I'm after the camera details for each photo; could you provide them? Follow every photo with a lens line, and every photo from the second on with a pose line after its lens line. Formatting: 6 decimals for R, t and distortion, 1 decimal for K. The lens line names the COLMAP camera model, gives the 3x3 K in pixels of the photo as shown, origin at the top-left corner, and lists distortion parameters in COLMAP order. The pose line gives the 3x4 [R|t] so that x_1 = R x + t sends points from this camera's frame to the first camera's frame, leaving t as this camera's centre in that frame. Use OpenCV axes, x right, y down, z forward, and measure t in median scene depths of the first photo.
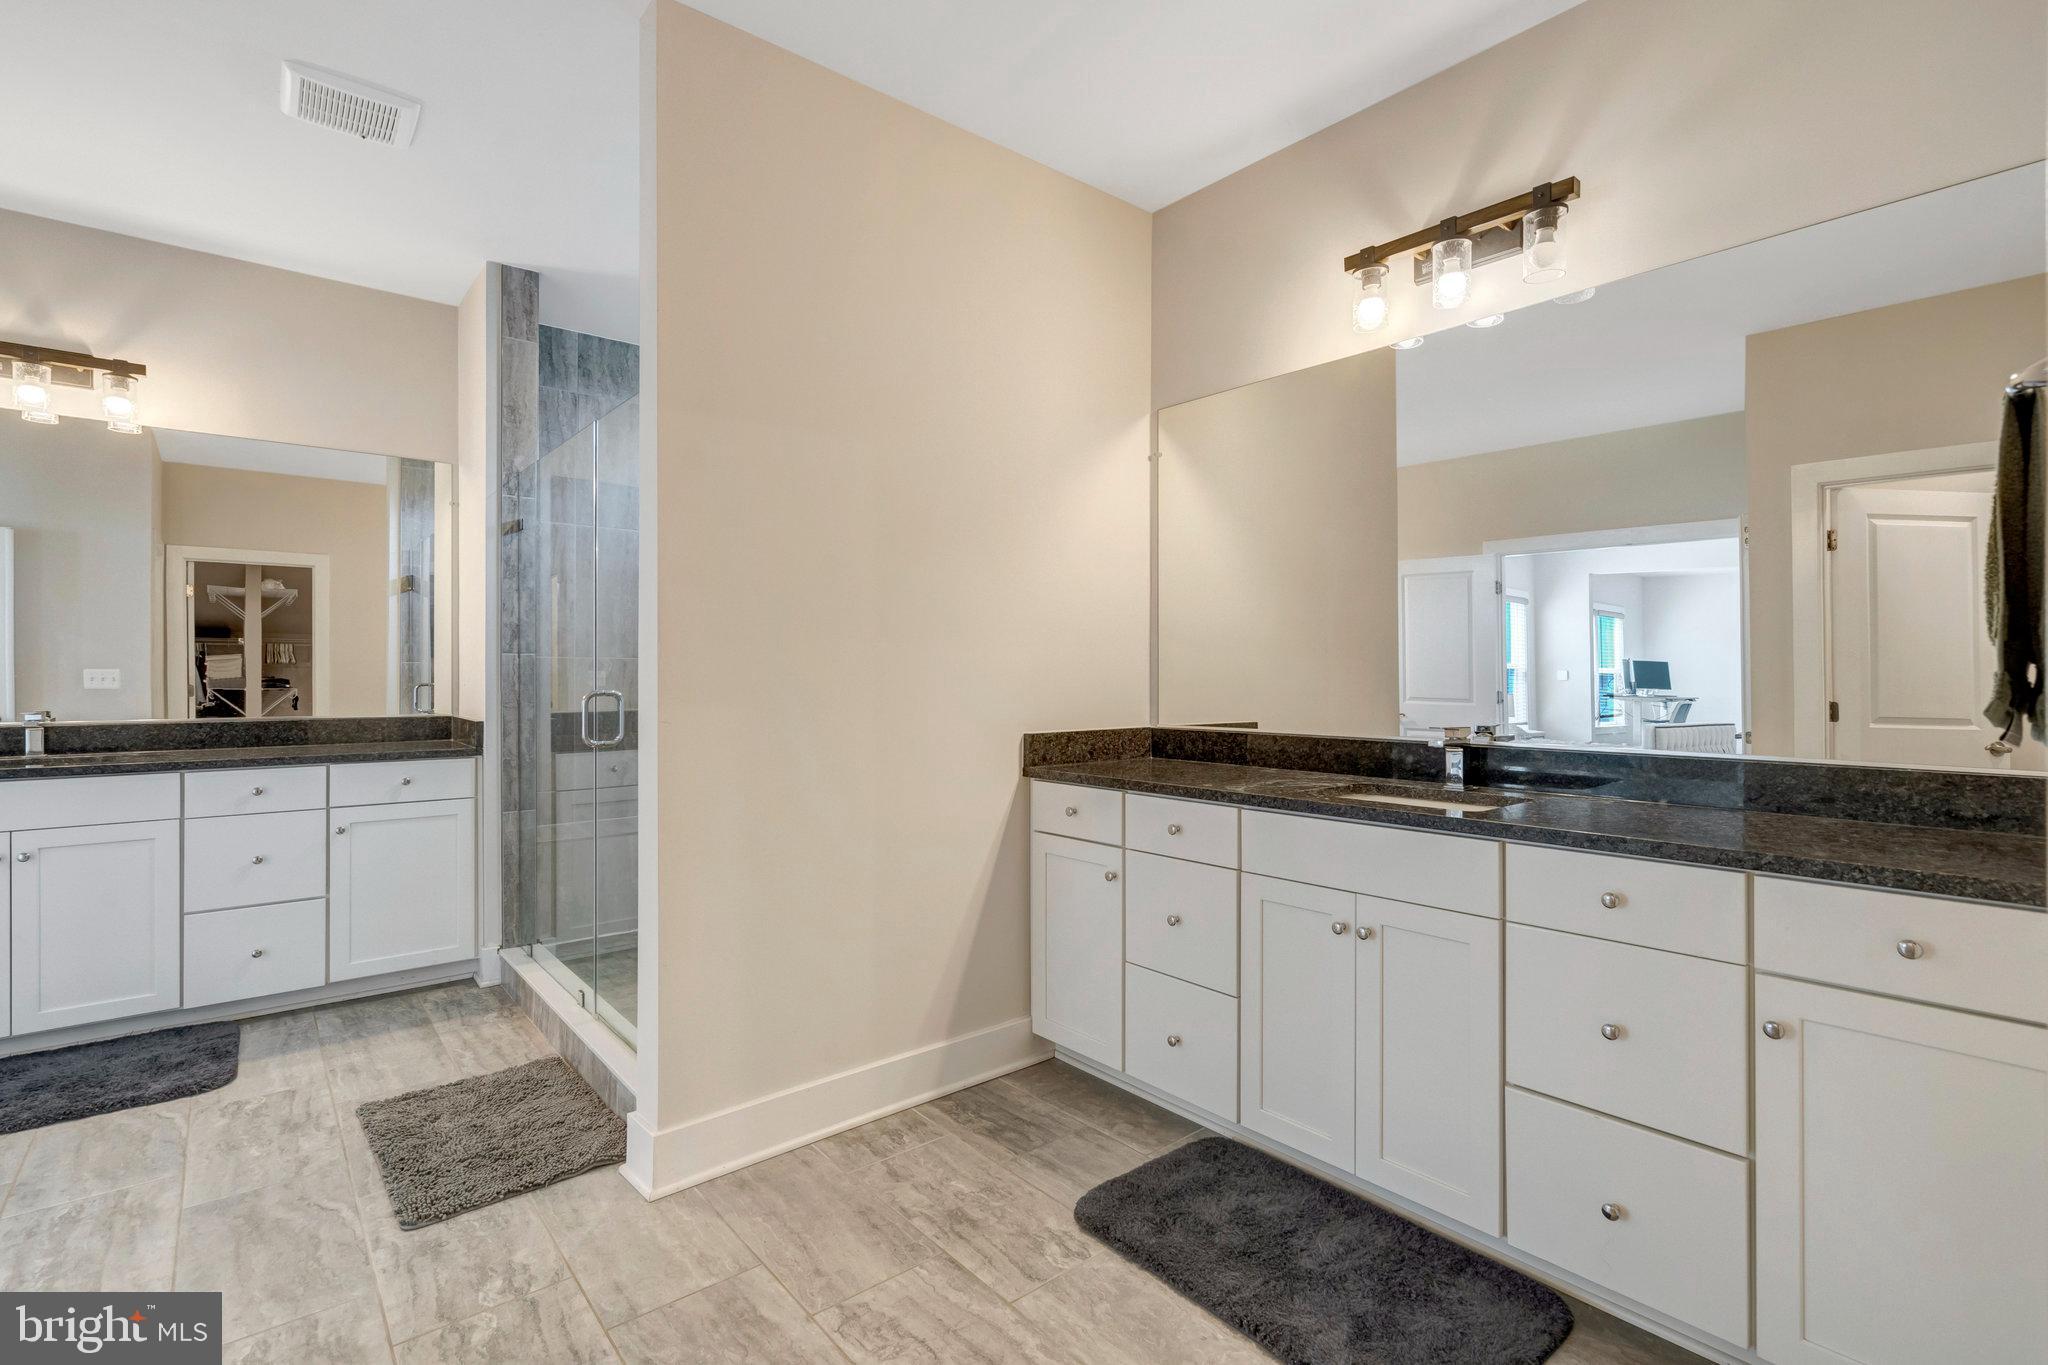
lens RADIAL K [[946.4, 0, 1012.4], [0, 946.4, 679.4], [0, 0, 1]] dist [-0.006393, 0.002719]
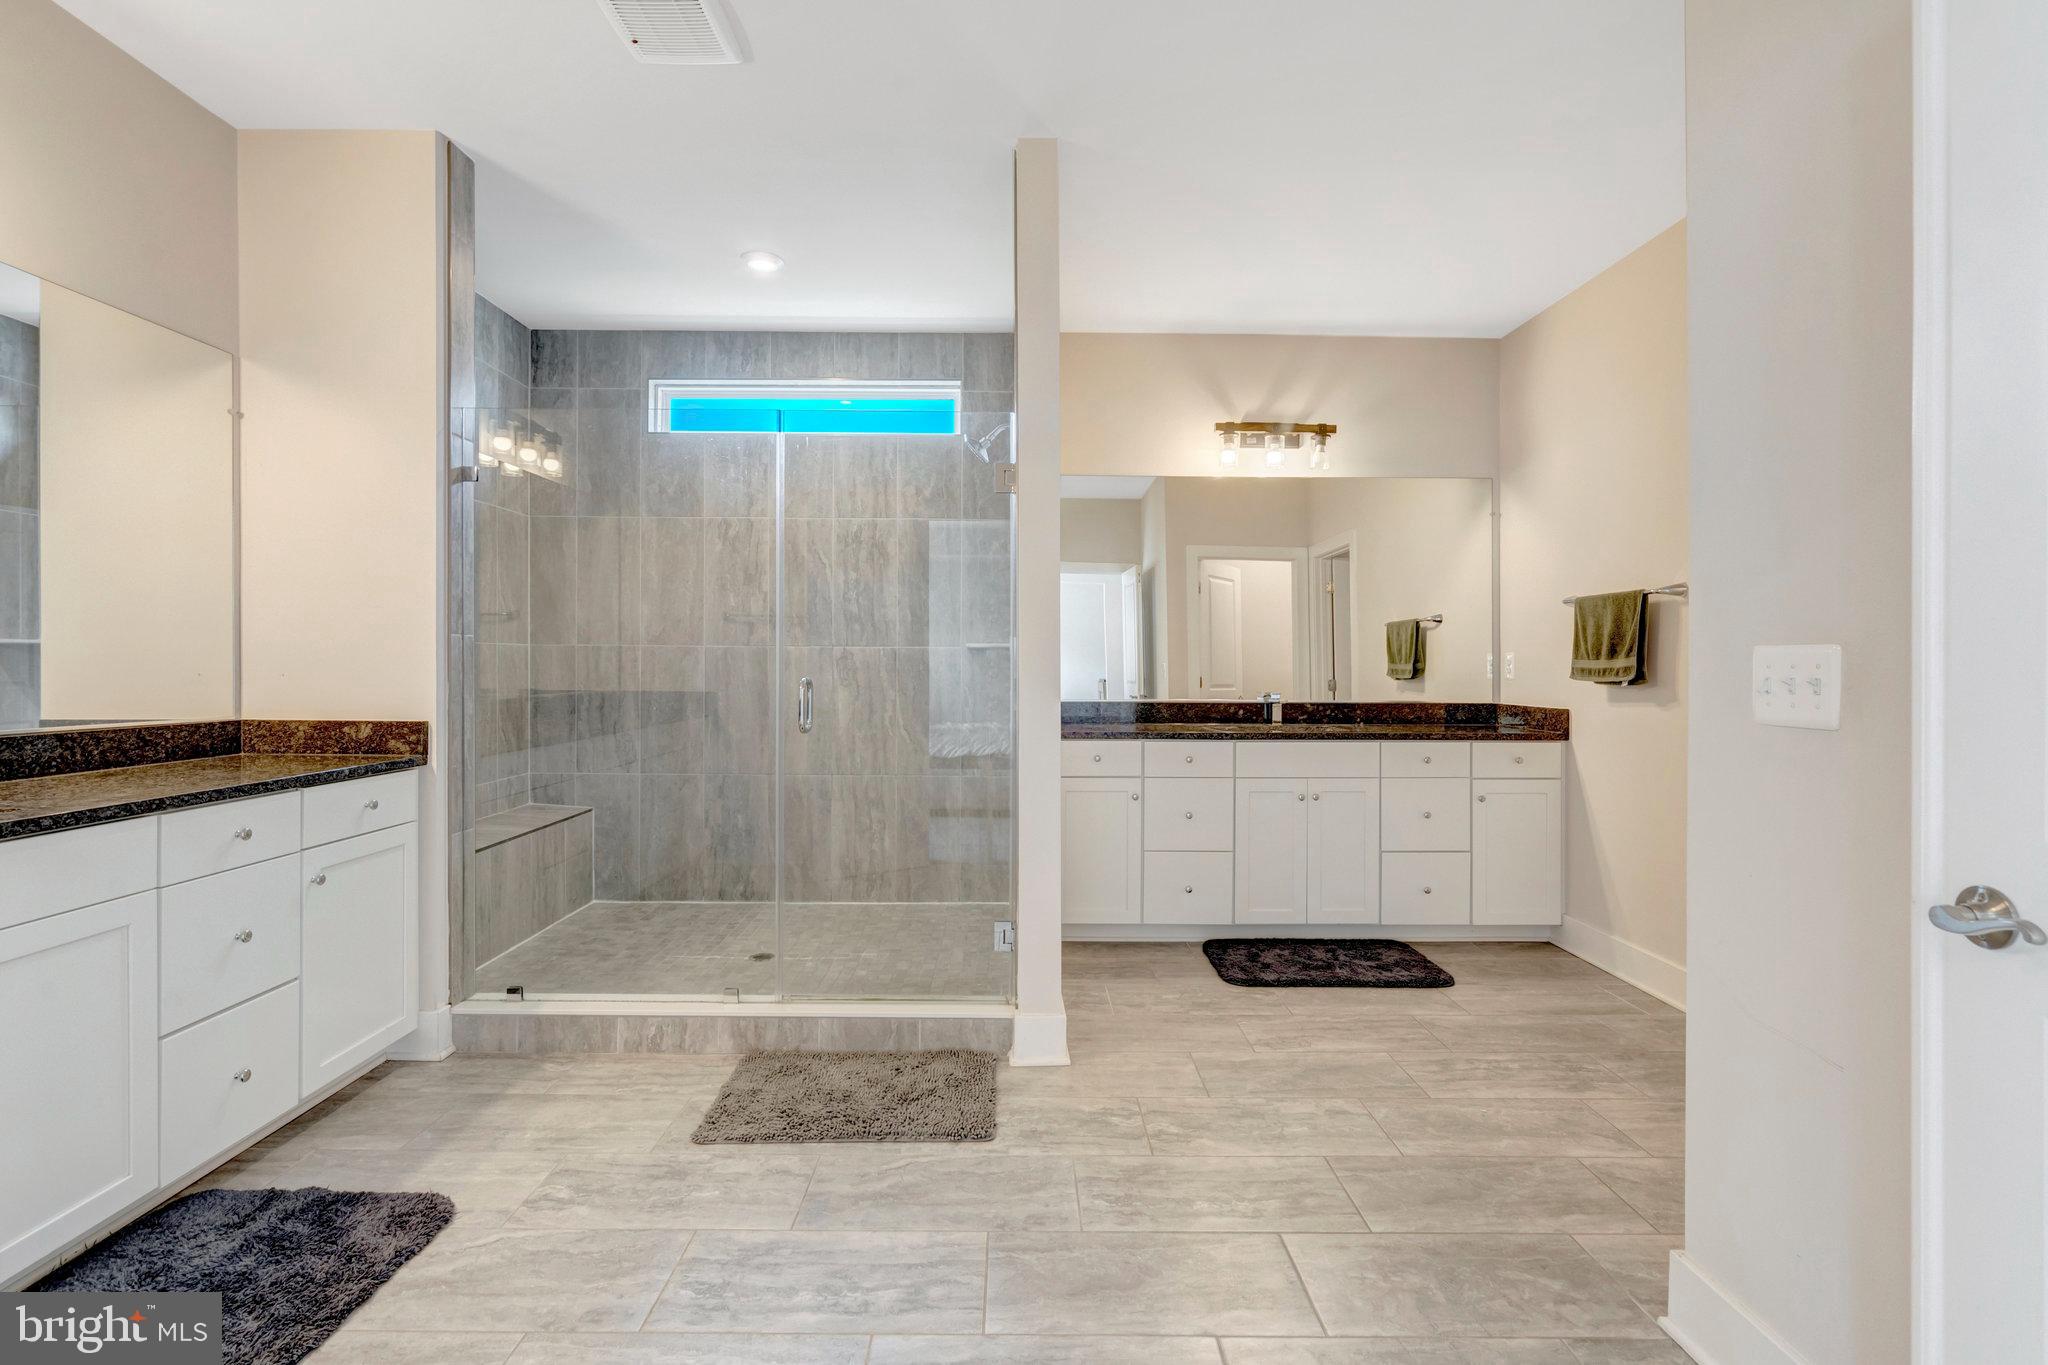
lens RADIAL K [[946.4, 0, 1014.3], [0, 946.4, 669.9], [0, 0, 1]] dist [-0.006393, 0.002719]
pose [[0.634169, -0.001844, 0.773192, -1.081701], [-0.001439, 0.999993, 0.003565, -0.001533], [-0.773193, -0.003374, 0.634162, 0.169124]]
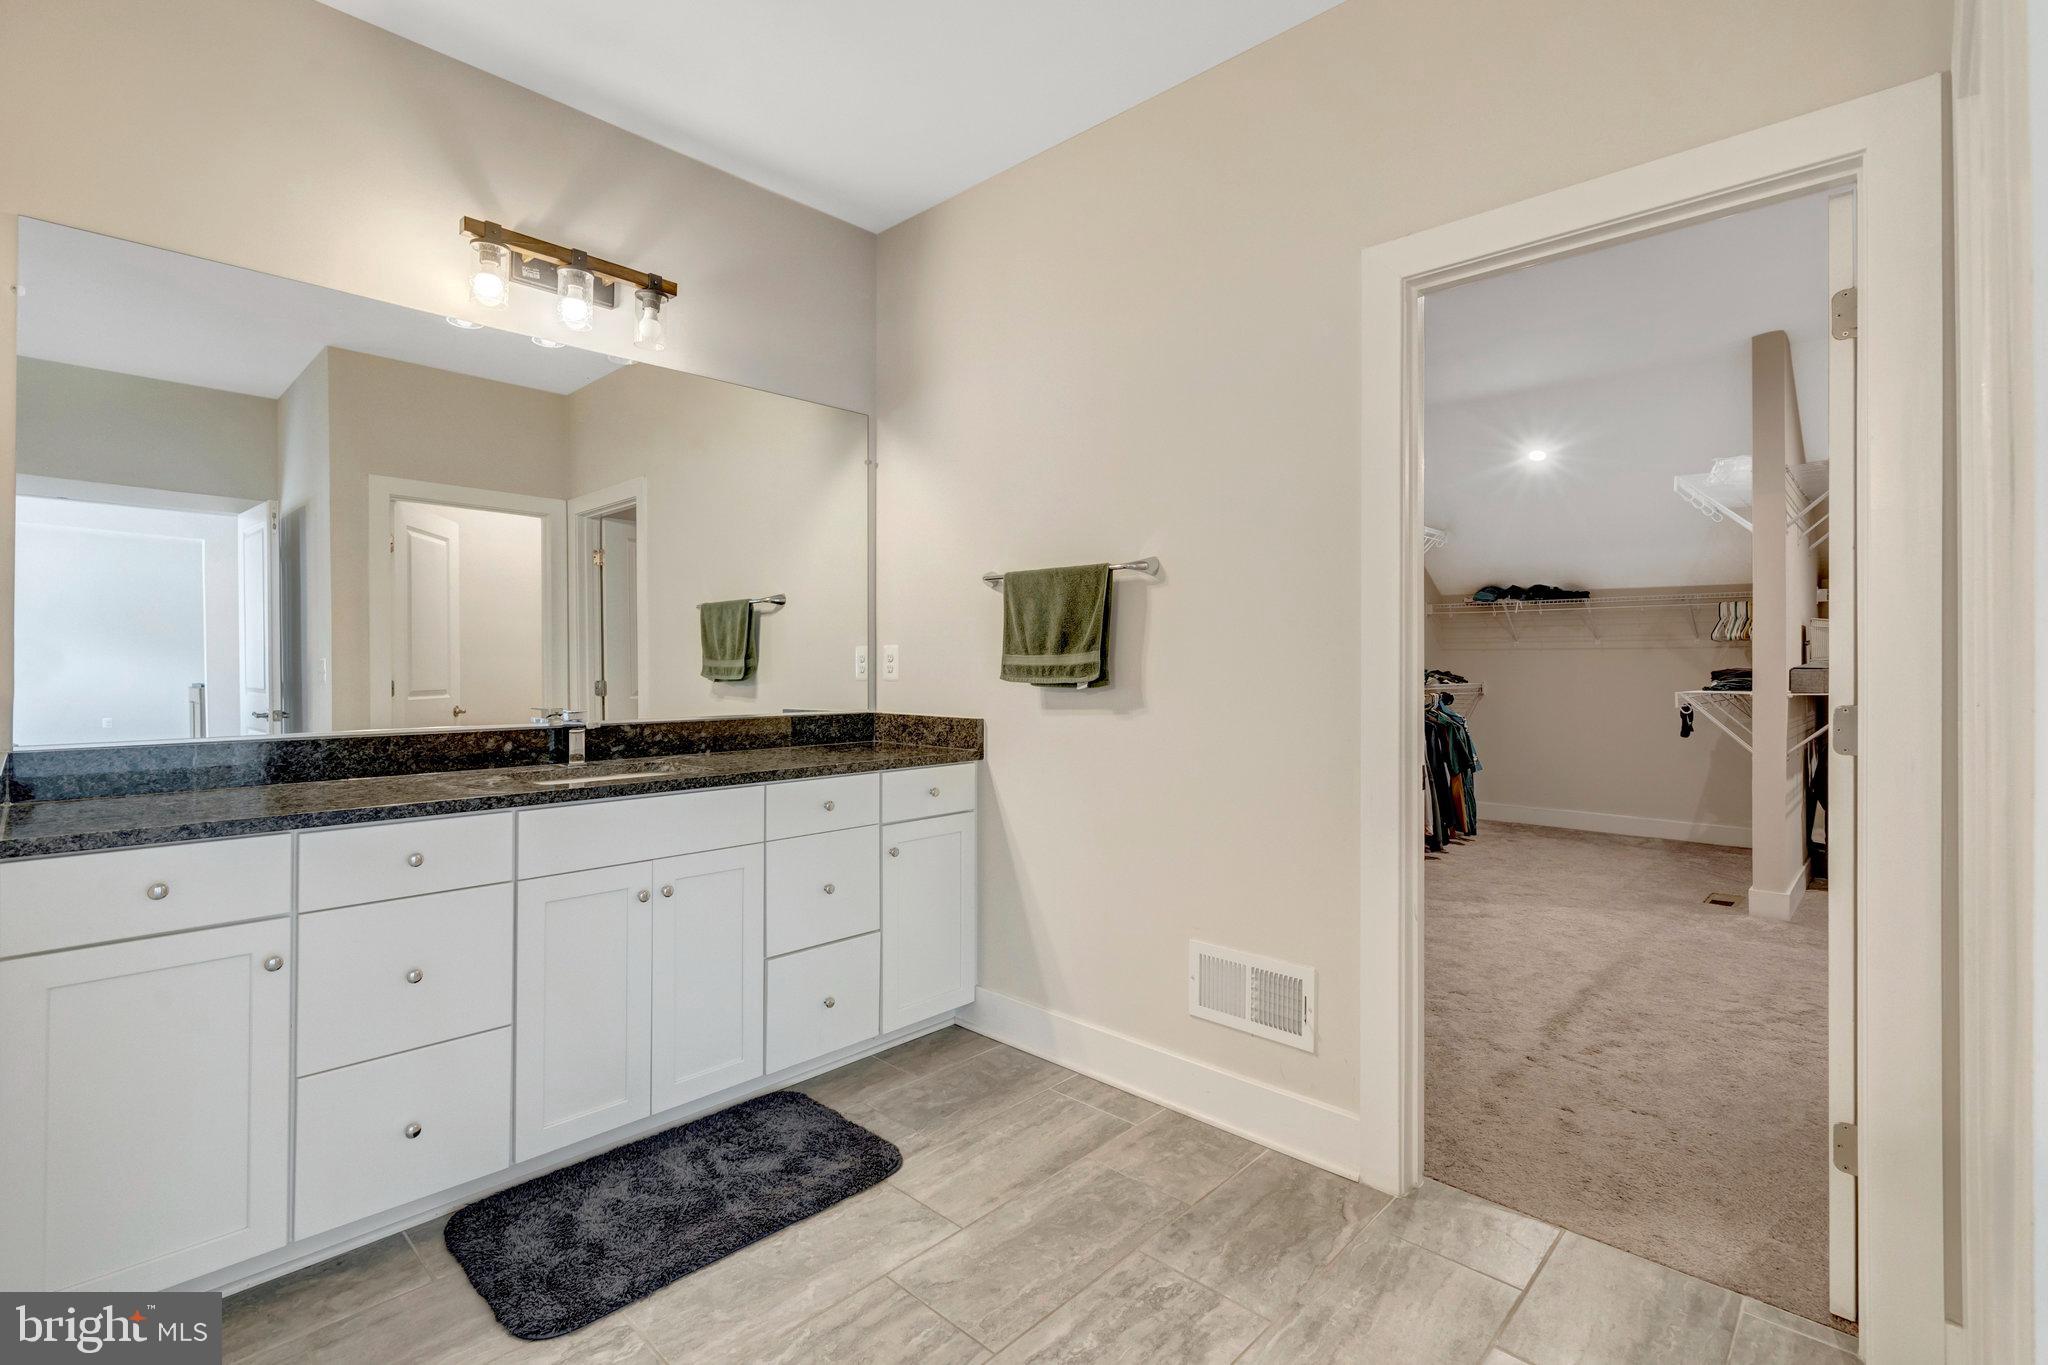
lens RADIAL K [[946.4, 0, 1030.4], [0, 946.4, 650.9], [0, 0, 1]] dist [-0.006393, 0.002719]
pose [[-0.123887, 0.010570, 0.992240, -0.568946], [0.000108, 0.999943, -0.010639, -0.005989], [-0.992296, -0.001211, -0.123881, 0.497912]]
